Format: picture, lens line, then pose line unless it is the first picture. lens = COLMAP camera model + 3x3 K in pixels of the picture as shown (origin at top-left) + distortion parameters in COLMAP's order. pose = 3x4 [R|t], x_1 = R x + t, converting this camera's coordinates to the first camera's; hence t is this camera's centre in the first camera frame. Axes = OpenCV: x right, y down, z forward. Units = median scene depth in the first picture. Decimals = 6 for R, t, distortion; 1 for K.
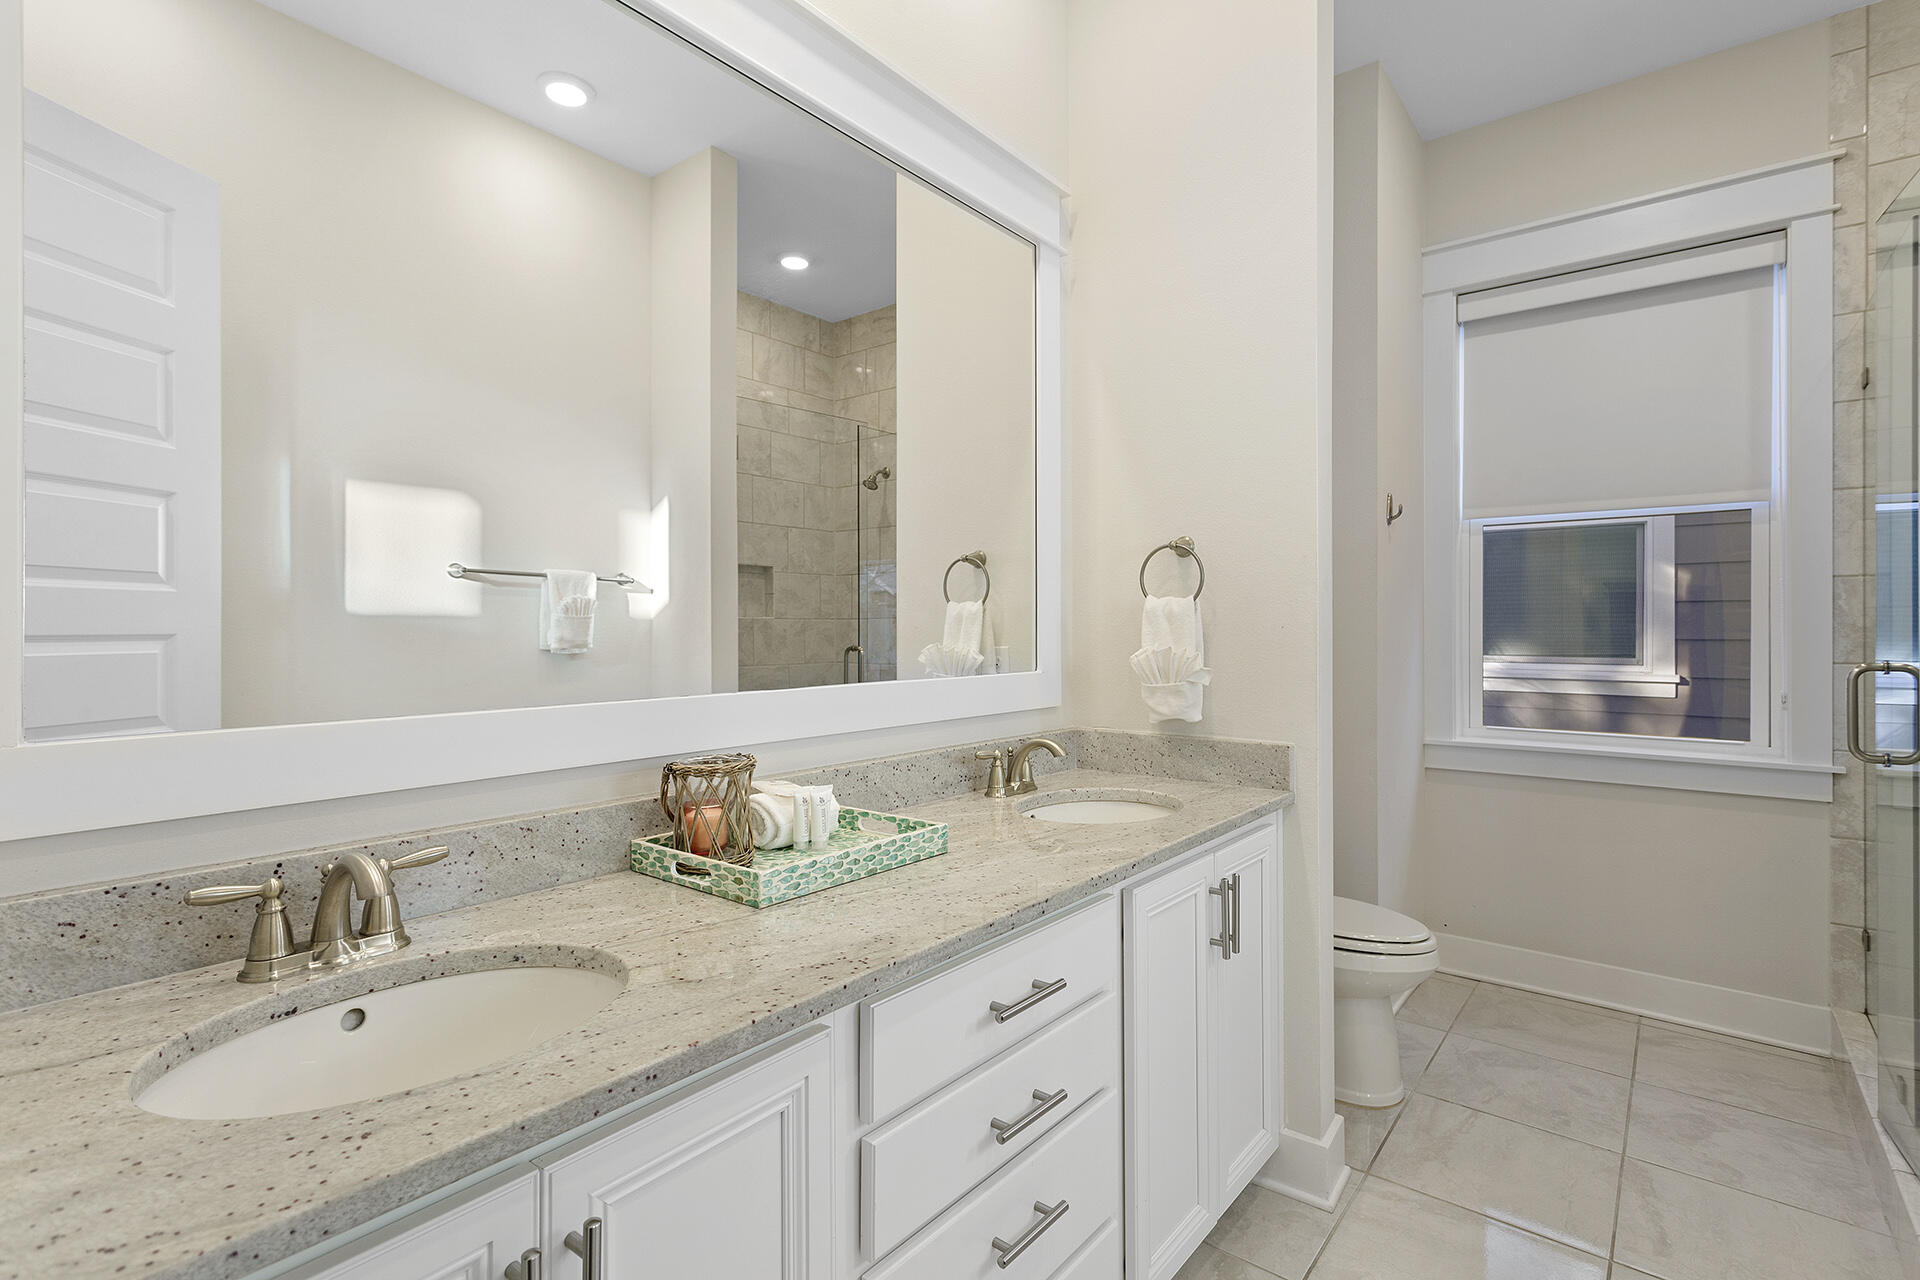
lens RADIAL K [[919.2, 0, 962.2], [0, 919.2, 637.2], [0, 0, 1]] dist [0.000743, 0.000191]
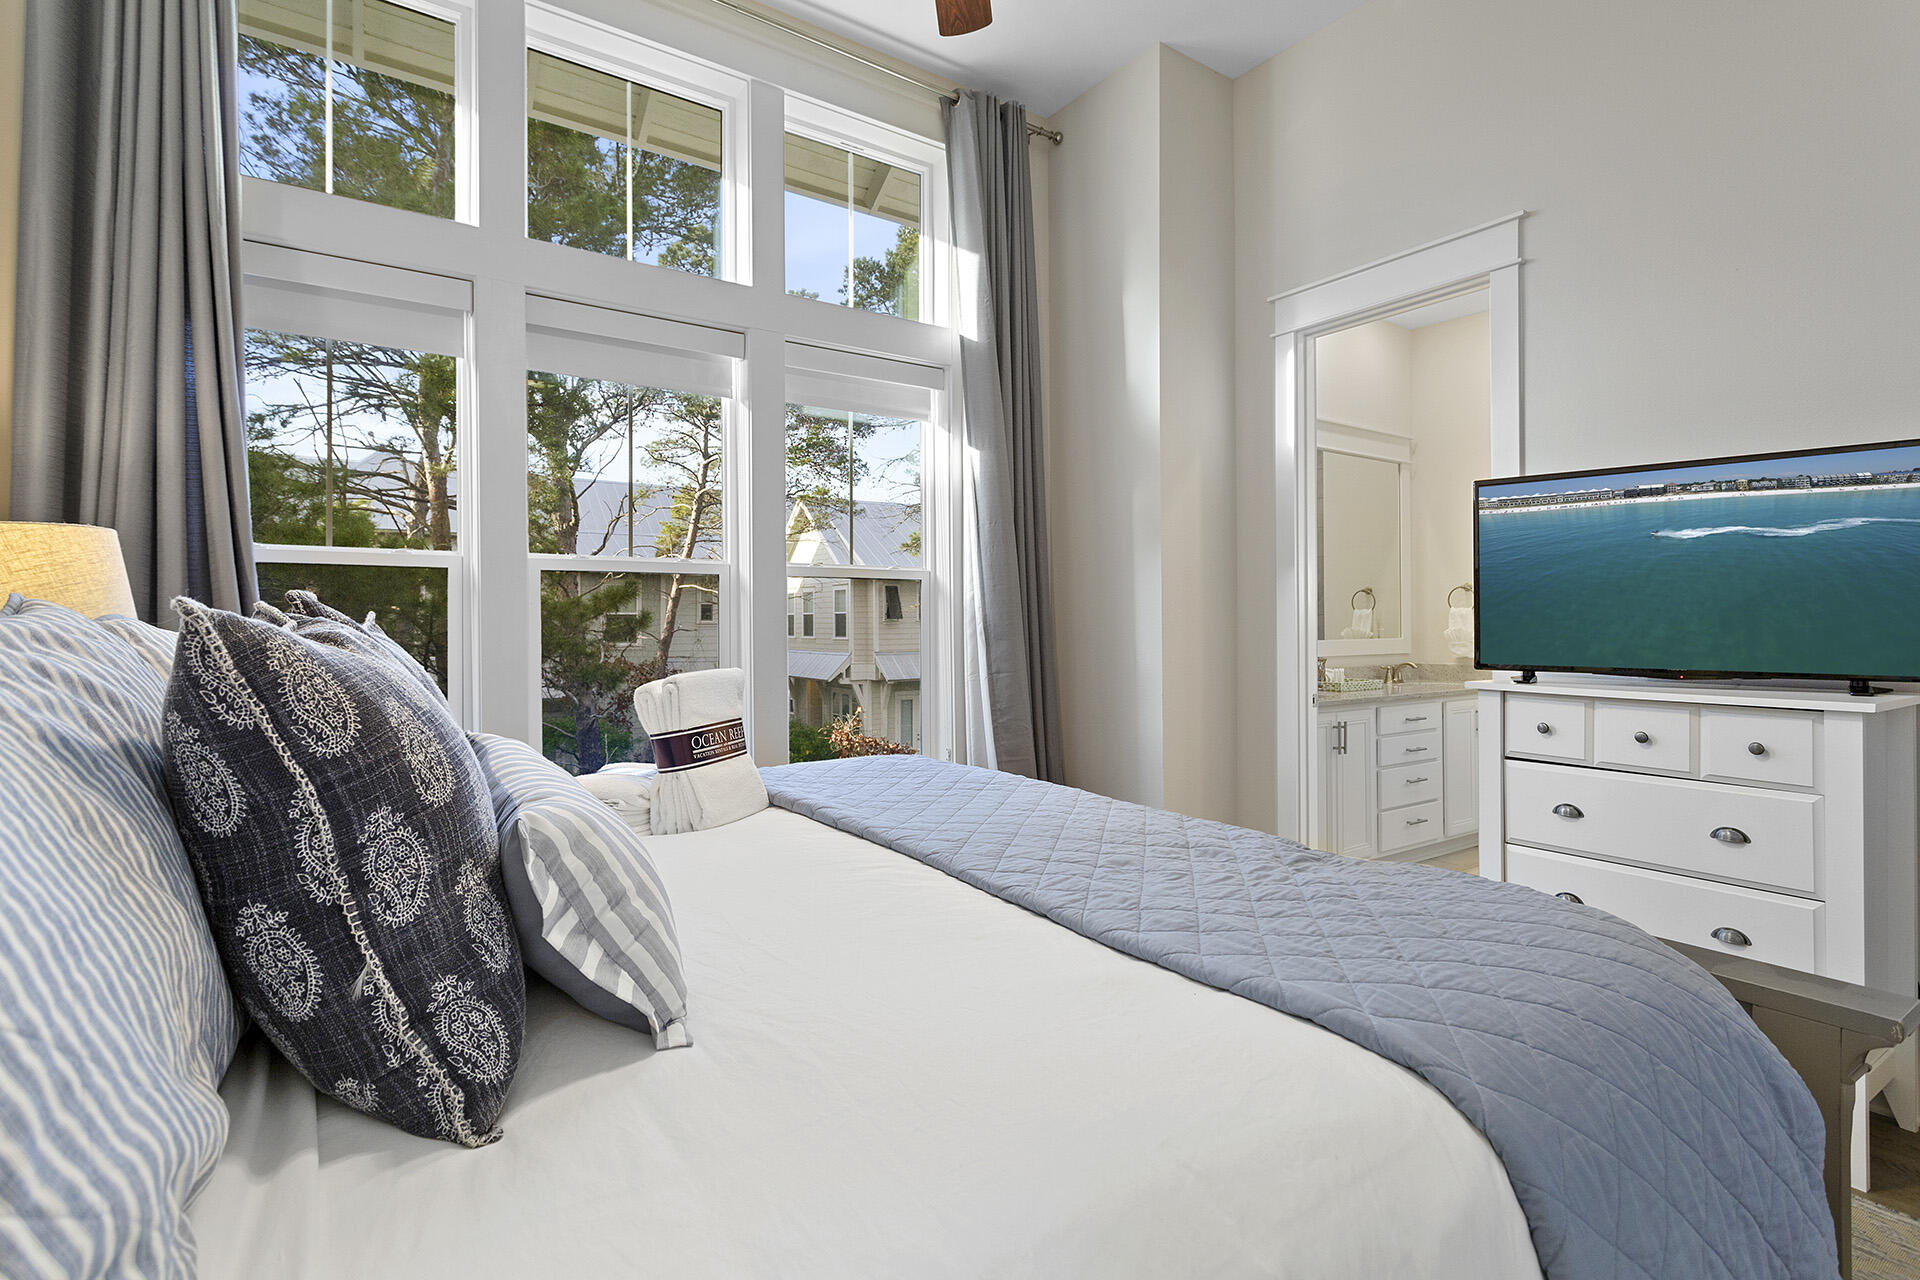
lens RADIAL K [[919.2, 0, 954.9], [0, 919.2, 630.7], [0, 0, 1]] dist [0.000743, 0.000191]
pose [[0.958123, 0.000589, -0.286356, -0.359723], [-0.000085, 0.999998, 0.001773, 0.013103], [0.286357, -0.001675, 0.958122, -1.711648]]
